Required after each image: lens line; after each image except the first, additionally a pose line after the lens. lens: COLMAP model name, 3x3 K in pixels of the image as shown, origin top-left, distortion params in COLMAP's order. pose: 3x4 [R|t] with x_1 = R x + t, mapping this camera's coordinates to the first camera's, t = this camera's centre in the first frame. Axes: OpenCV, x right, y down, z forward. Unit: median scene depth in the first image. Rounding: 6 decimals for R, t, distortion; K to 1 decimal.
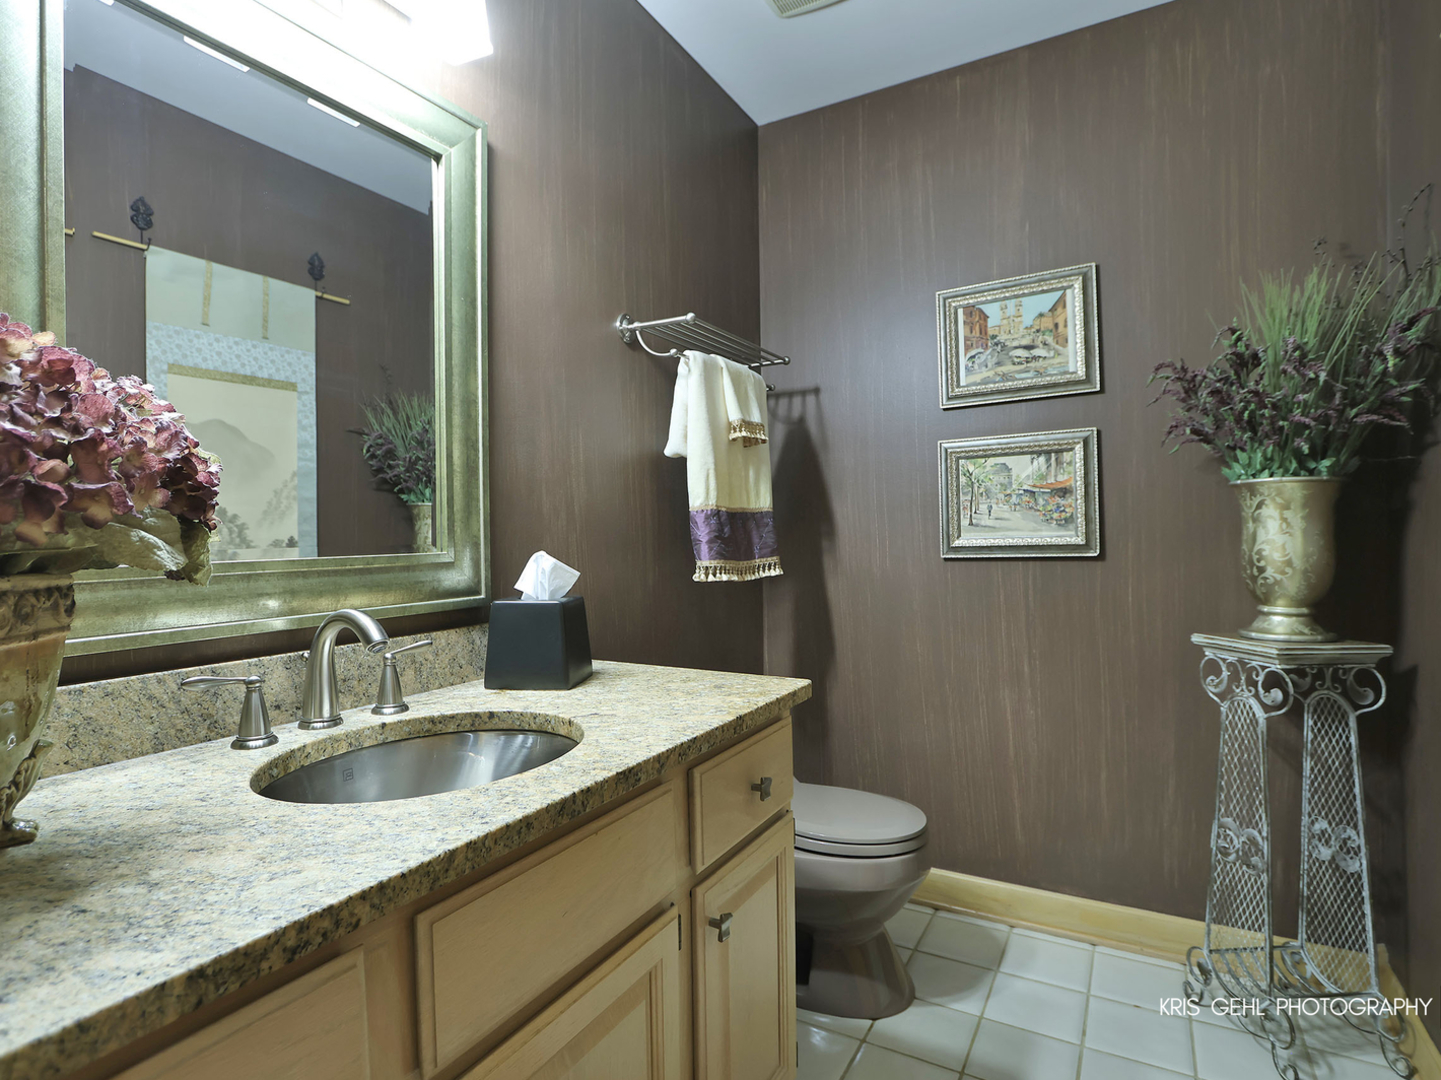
lens RADIAL K [[768.7, 0, 720.7], [0, 768.7, 535.5], [0, 0, 1]] dist [-0.016417, 0.000376]
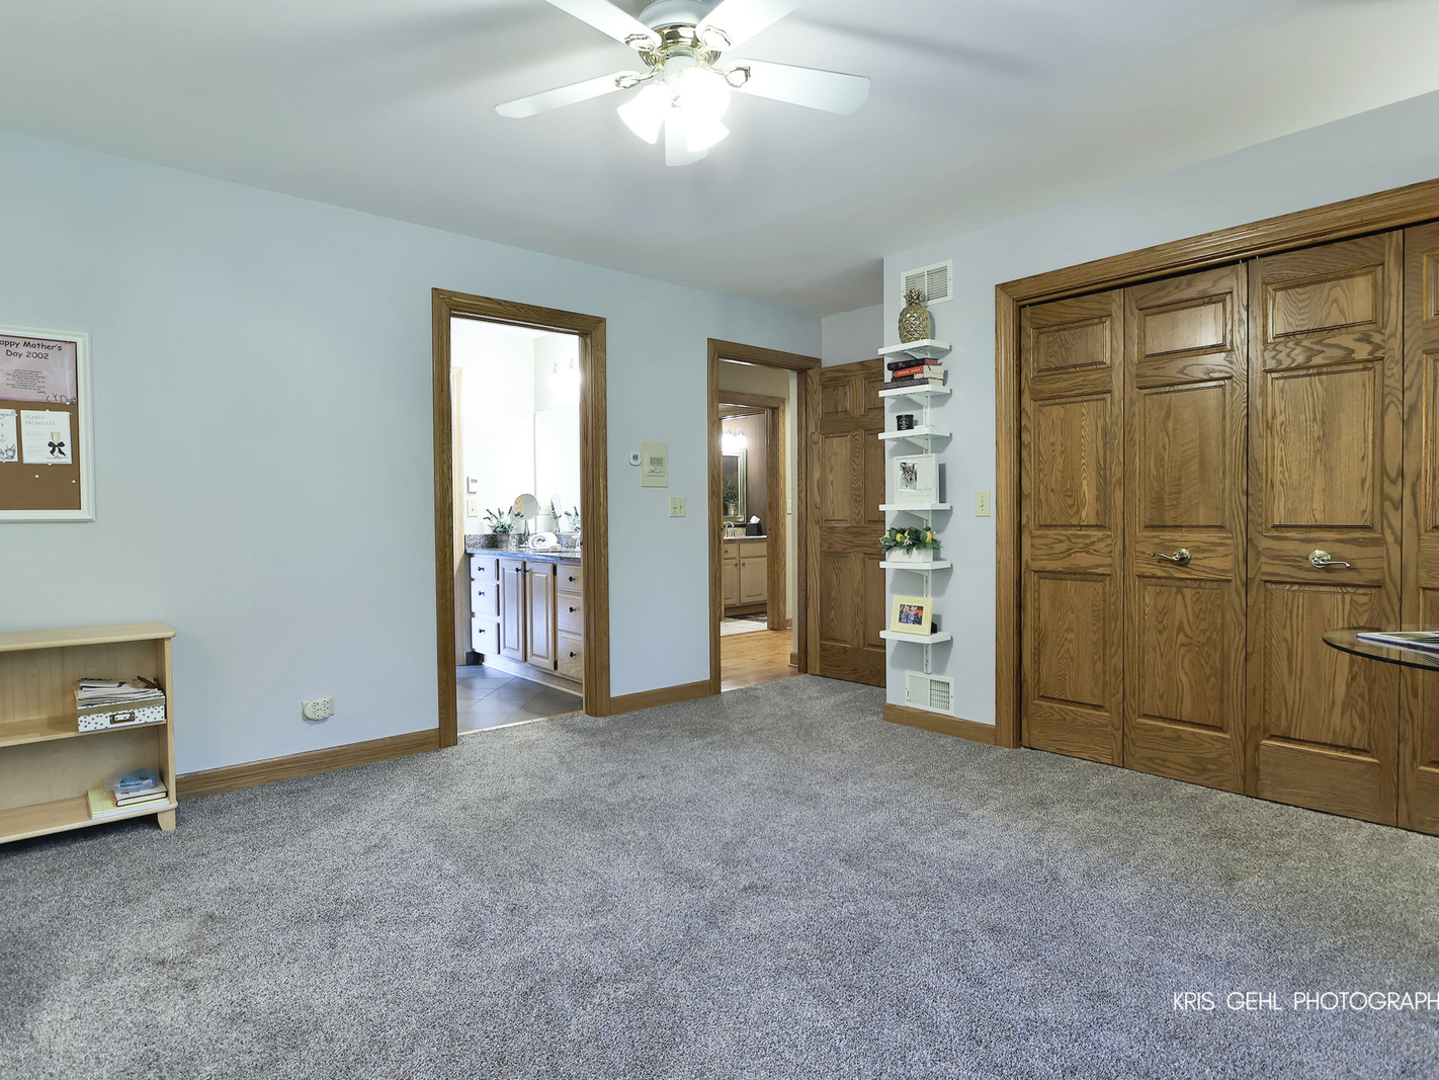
lens RADIAL K [[767.7, 0, 719.7], [0, 767.7, 535.5], [0, 0, 1]] dist [-0.016417, 0.000376]
pose [[0.959913, 0.017506, -0.279752, 1.374688], [-0.005448, 0.999024, 0.043823, -0.102571], [0.280246, -0.040542, 0.959072, -5.598581]]
